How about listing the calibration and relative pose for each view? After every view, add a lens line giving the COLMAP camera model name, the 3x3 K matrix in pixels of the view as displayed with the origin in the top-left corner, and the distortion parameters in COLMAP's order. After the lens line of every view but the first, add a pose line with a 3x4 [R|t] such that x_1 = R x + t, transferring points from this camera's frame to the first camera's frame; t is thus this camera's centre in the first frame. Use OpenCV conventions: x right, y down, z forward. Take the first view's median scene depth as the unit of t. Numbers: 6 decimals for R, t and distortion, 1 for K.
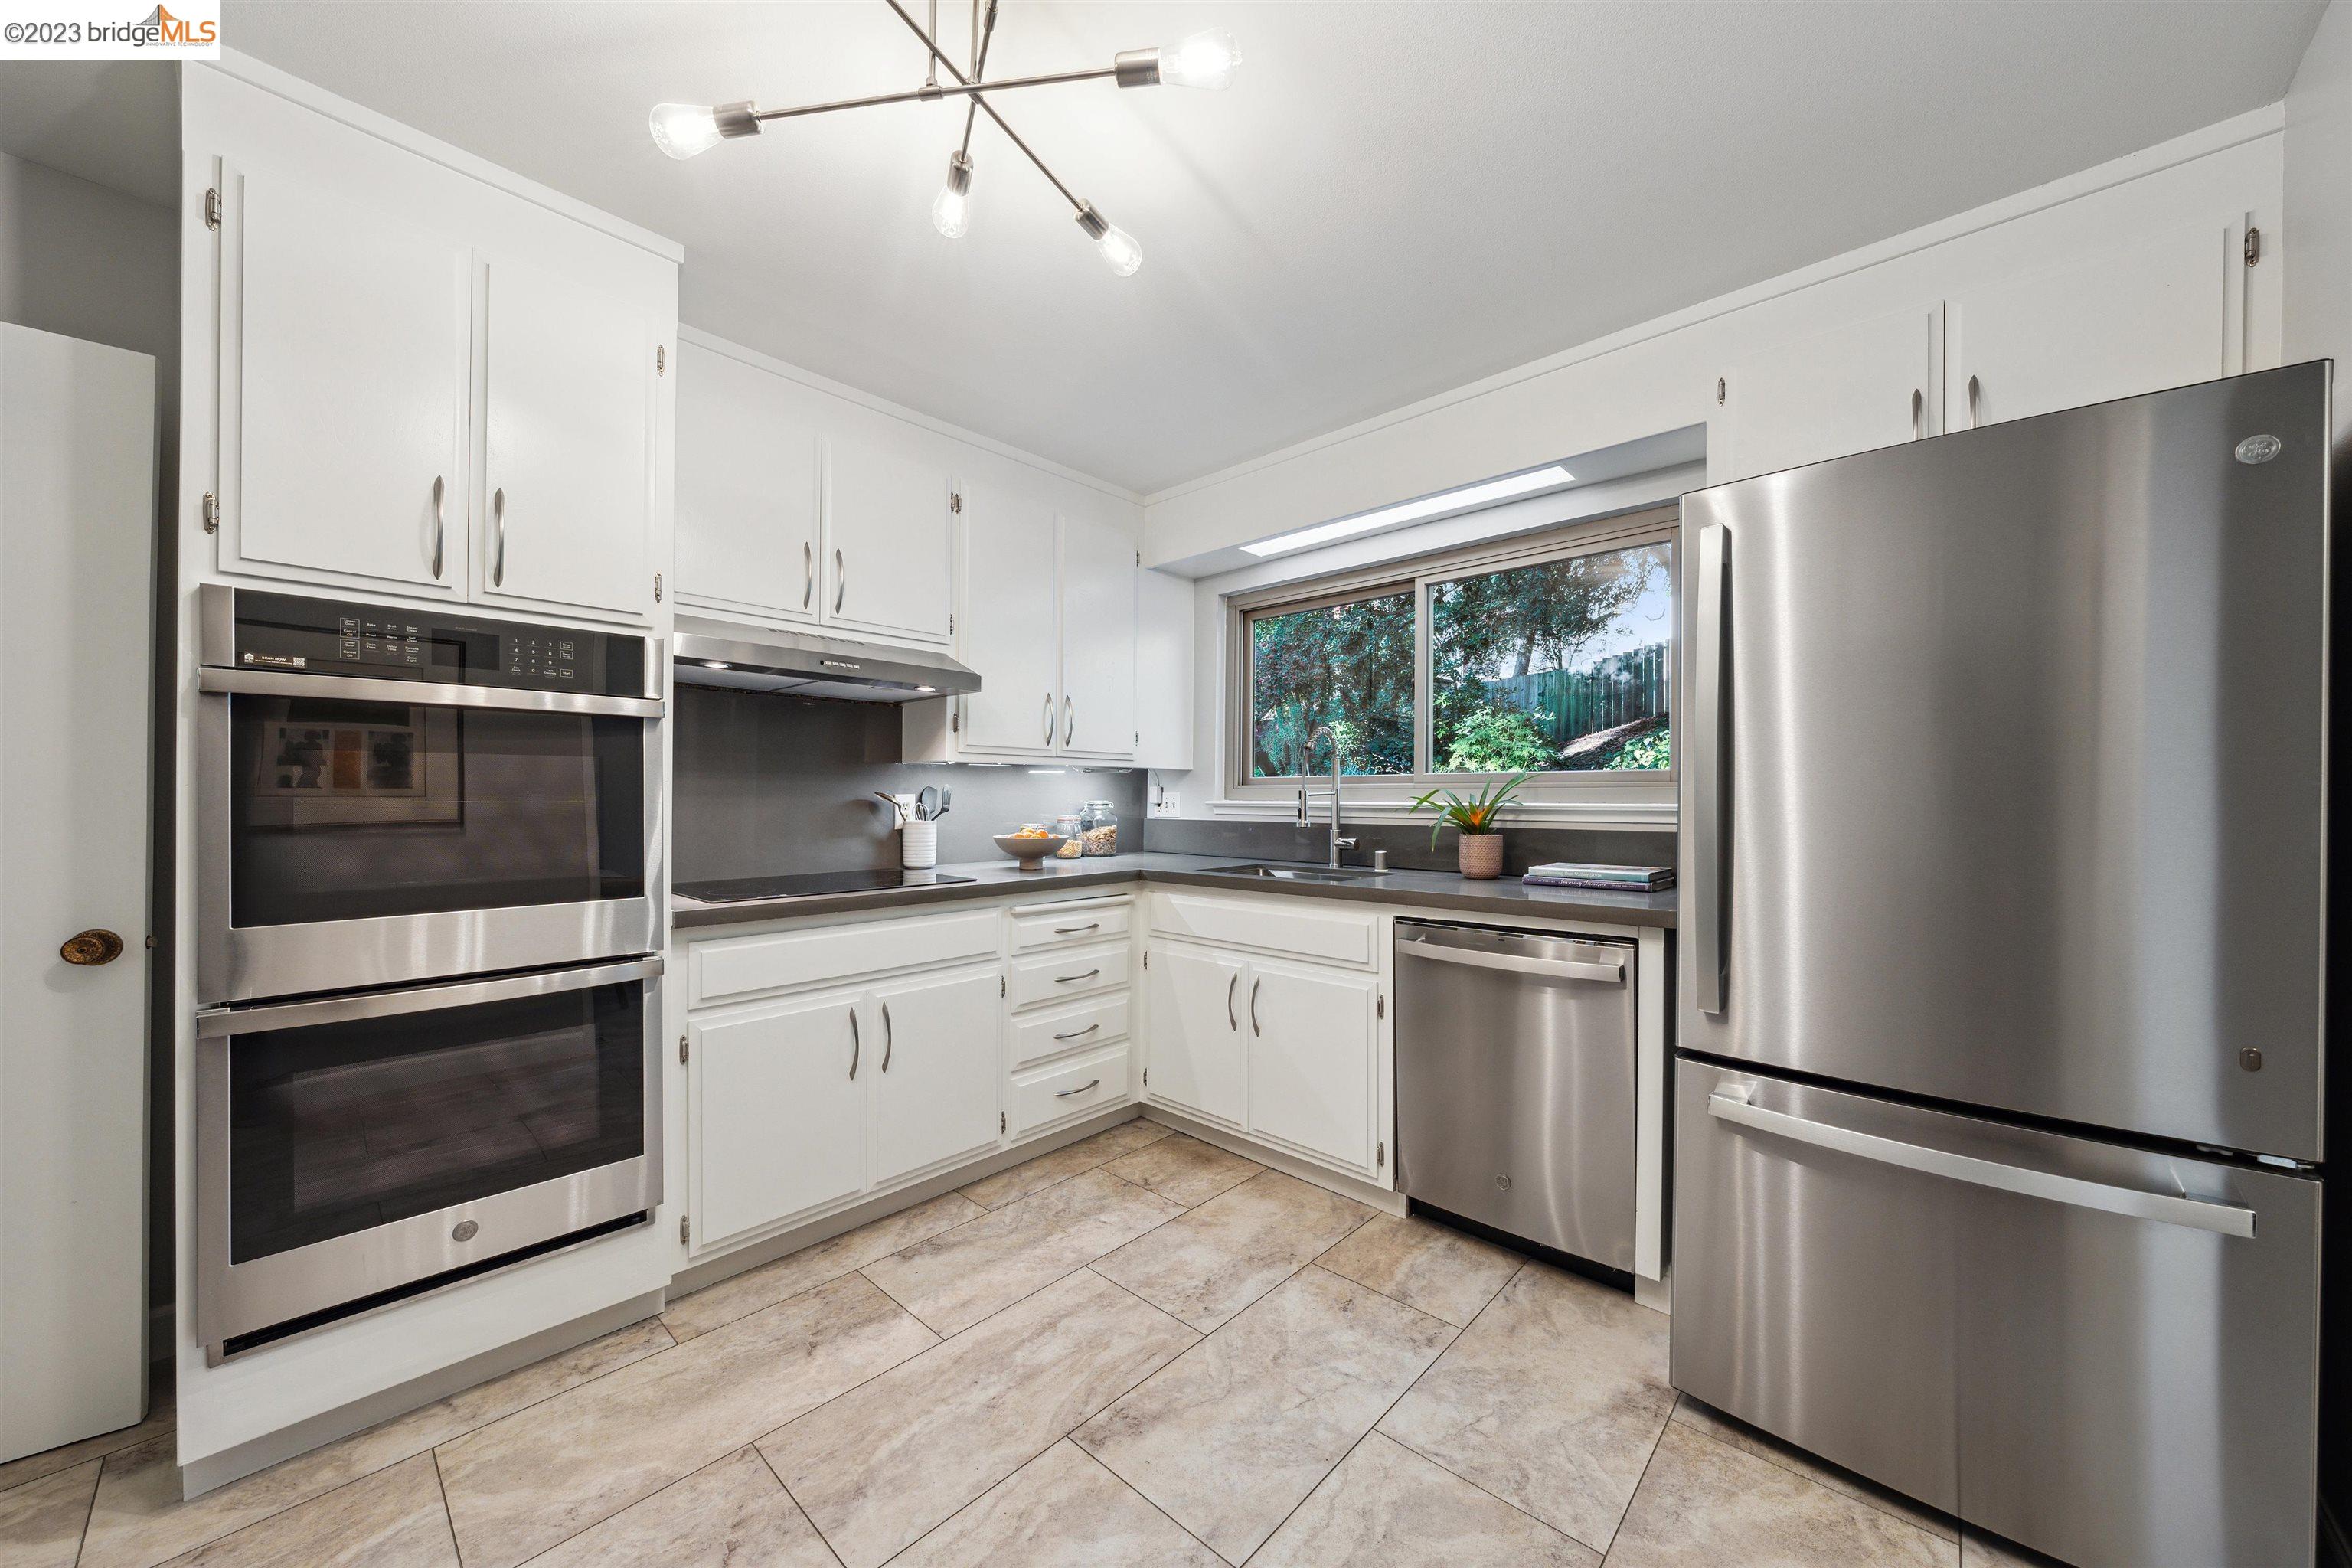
lens RADIAL K [[852.4, 0, 1195.2], [0, 852.4, 790.7], [0, 0, 1]] dist [-0.000728, -0.000070]
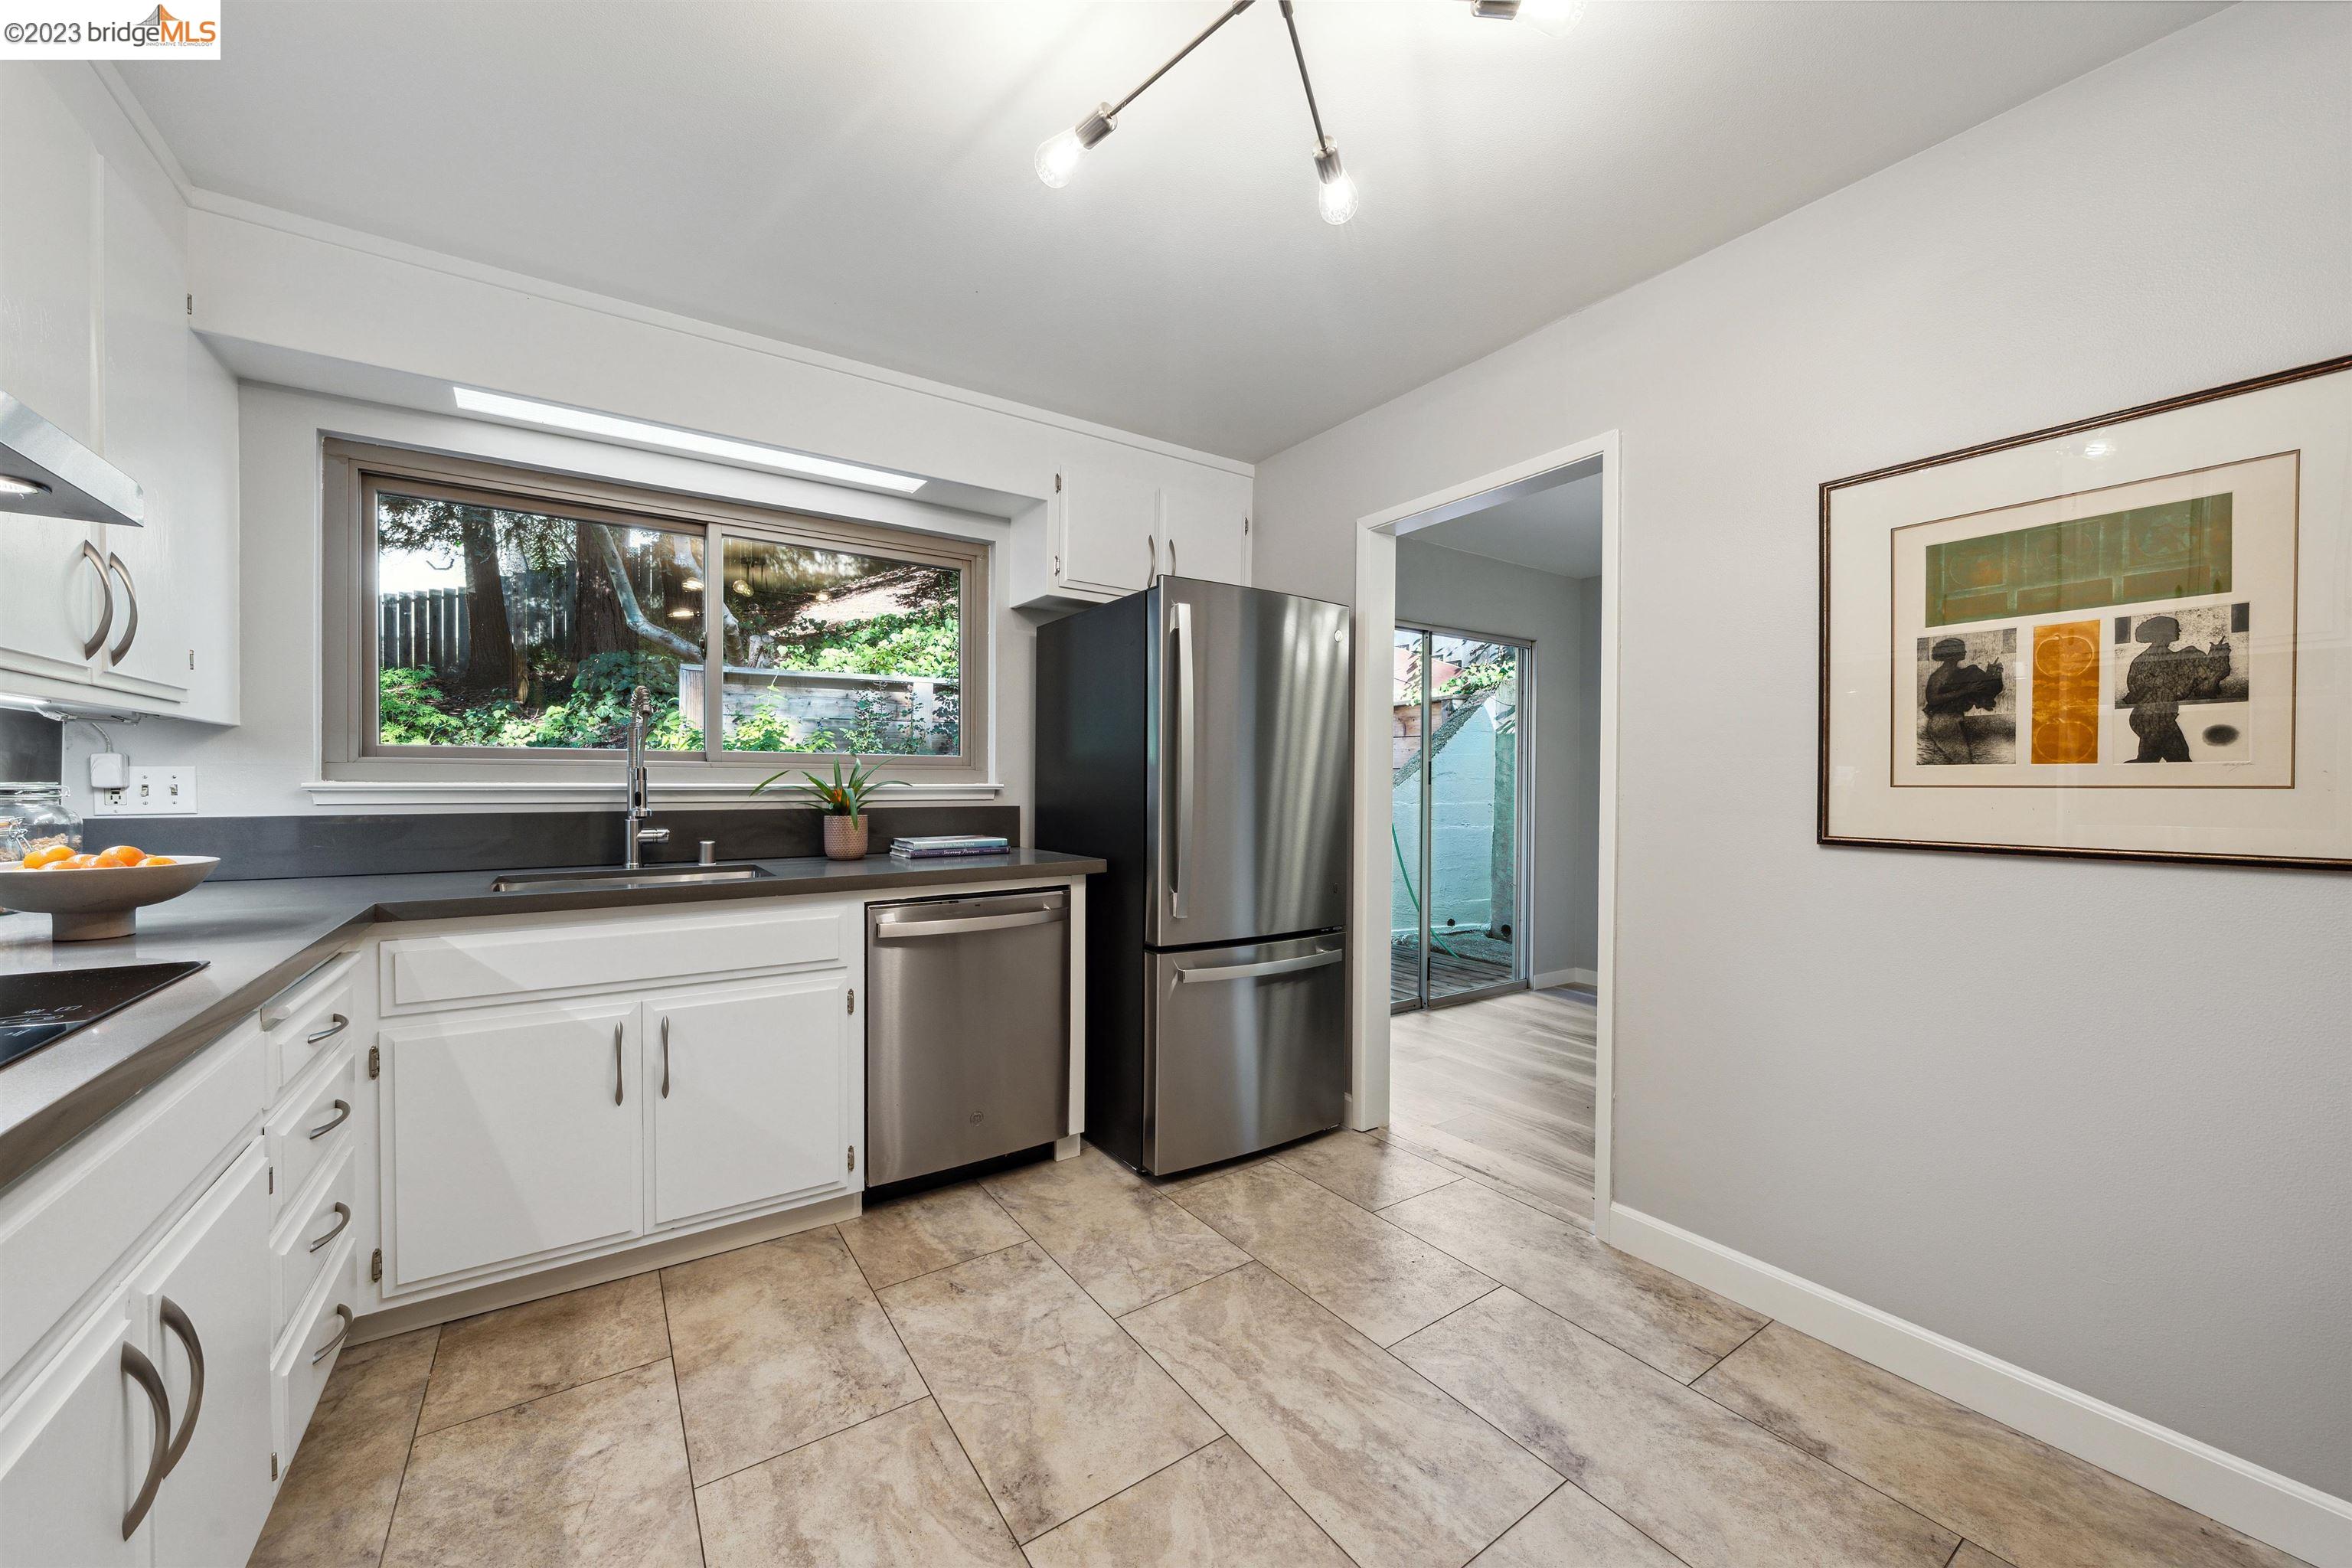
lens RADIAL K [[852.4, 0, 1165.2], [0, 852.4, 786.7], [0, 0, 1]] dist [-0.000728, -0.000070]
pose [[0.236260, -0.005333, 0.971675, -0.693426], [-0.011197, 0.999904, 0.008211, 0.006243], [-0.971625, -0.012820, 0.236177, 0.508933]]
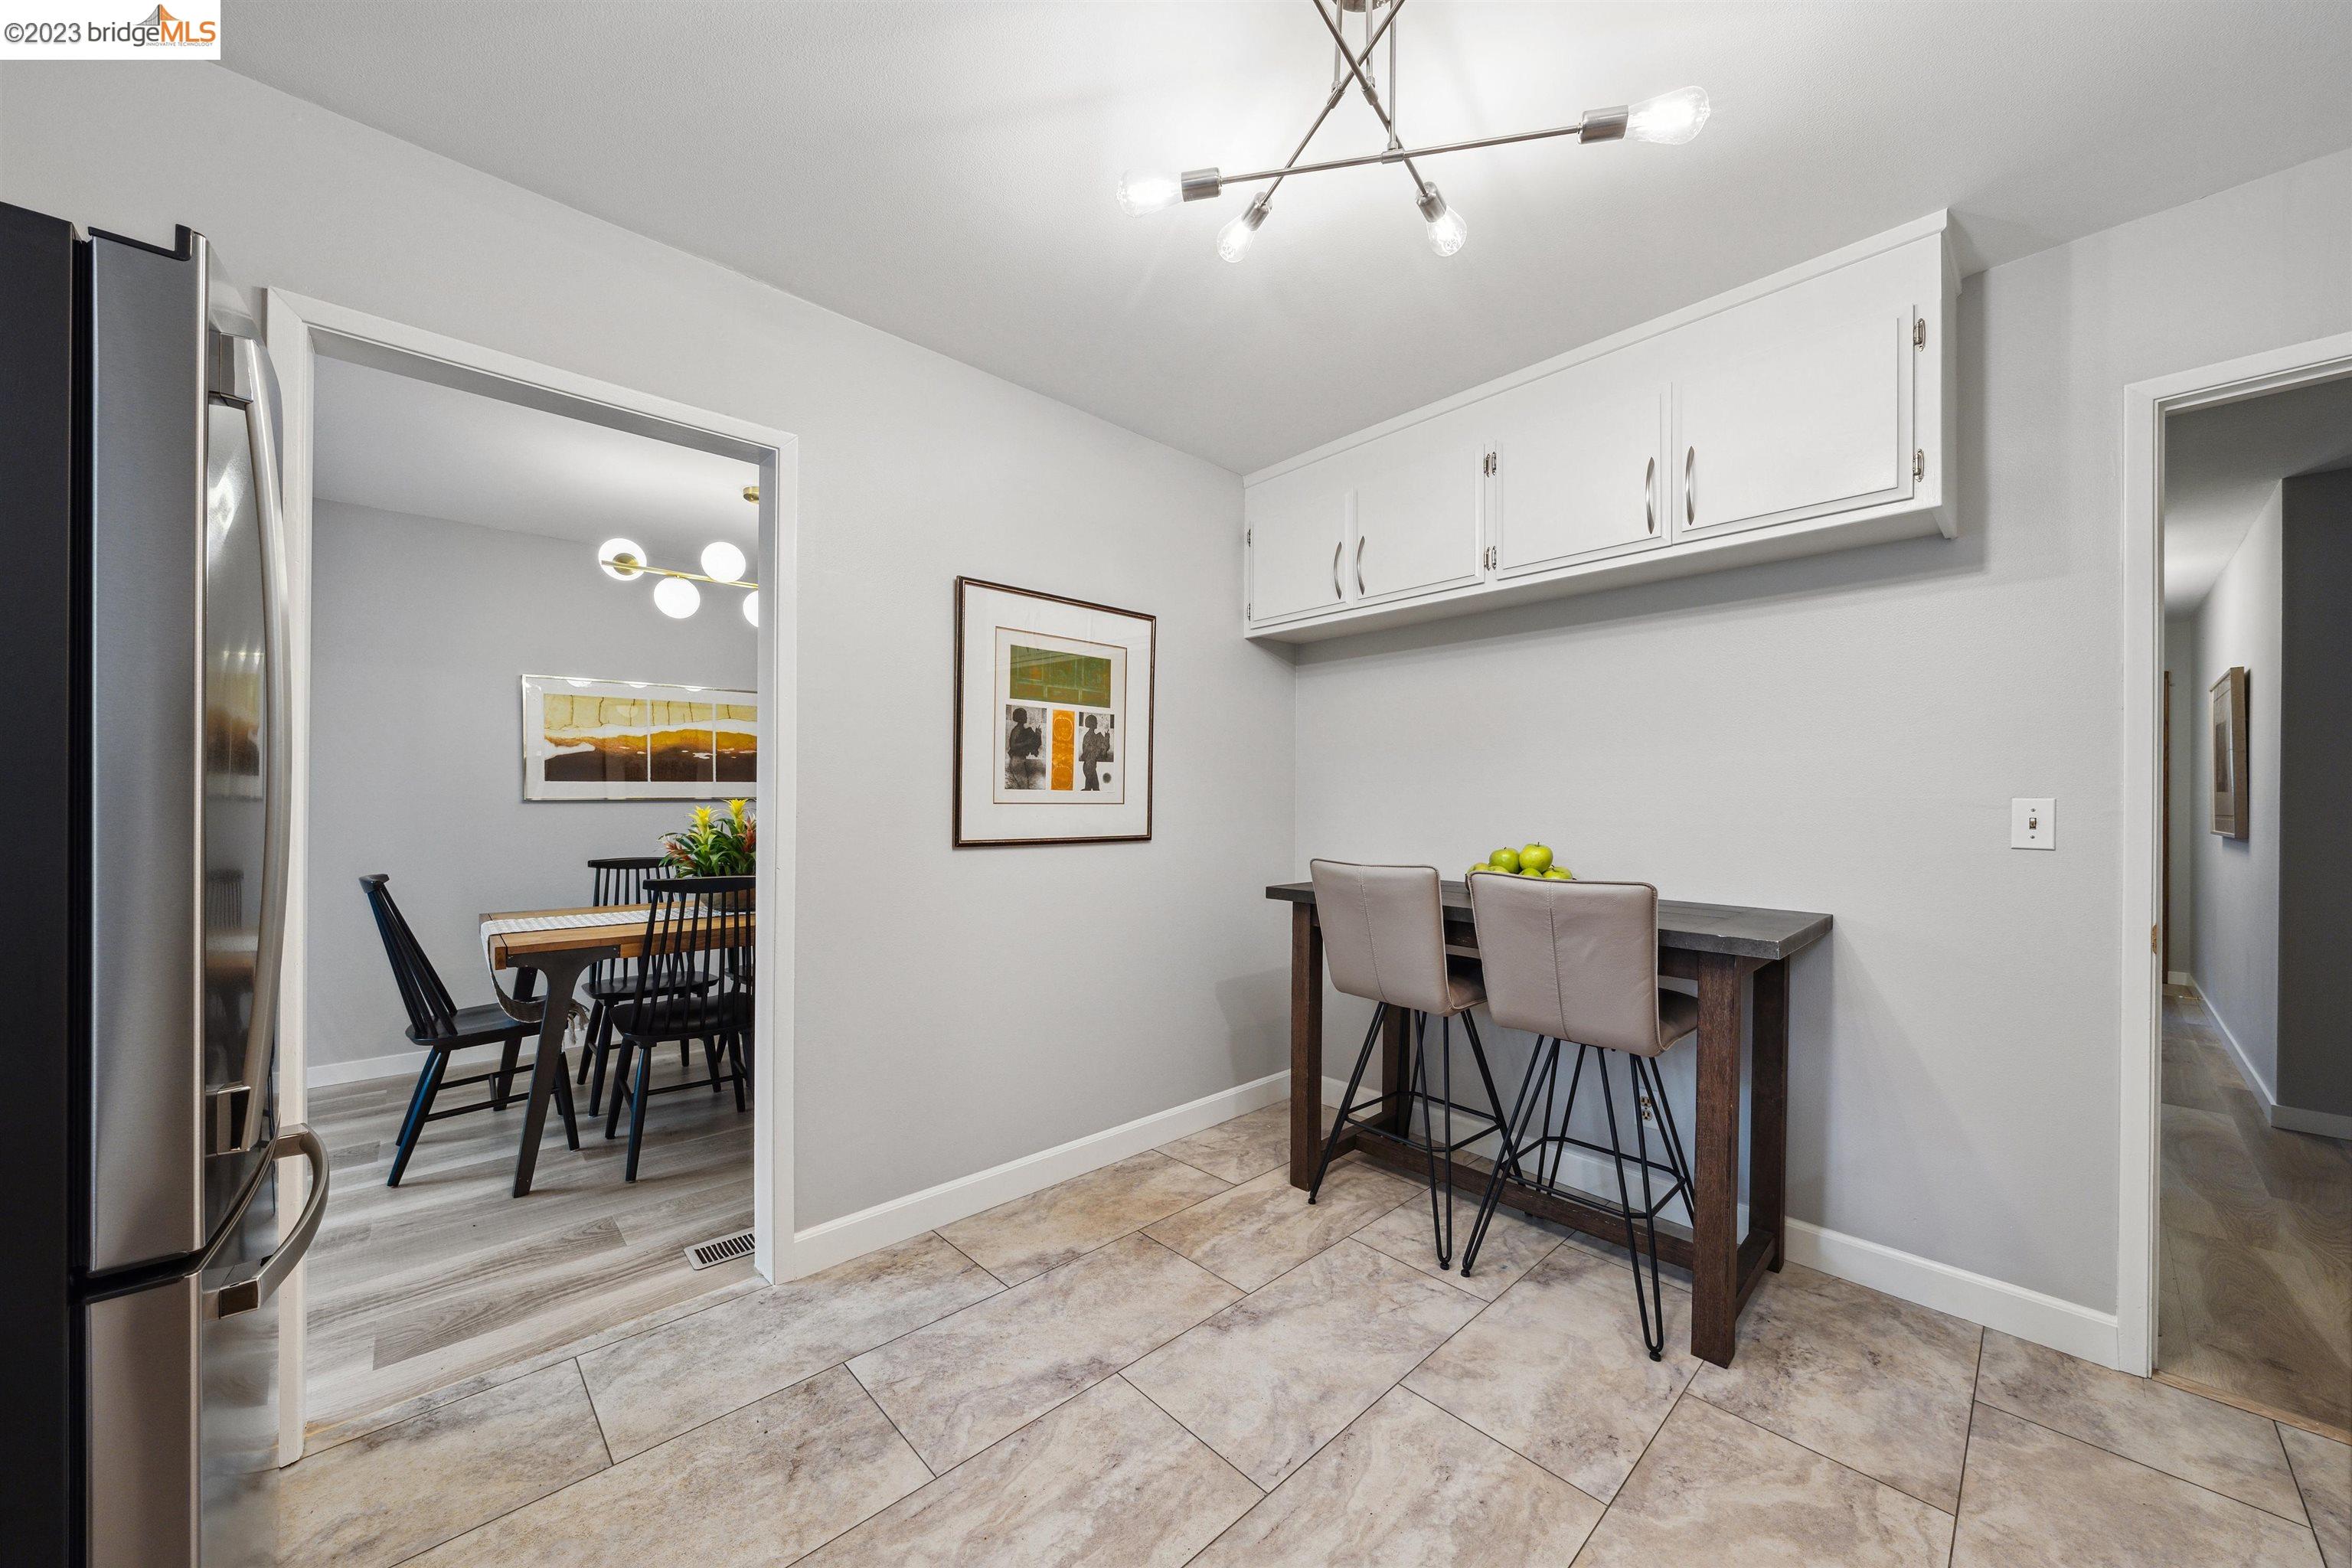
lens RADIAL K [[852.4, 0, 1156.5], [0, 852.4, 797.4], [0, 0, 1]] dist [-0.000728, -0.000070]
pose [[-0.995918, -0.008633, 0.089851, -0.070615], [-0.009749, 0.999881, -0.011979, 0.008385], [-0.089736, -0.012806, -0.995883, 1.181977]]
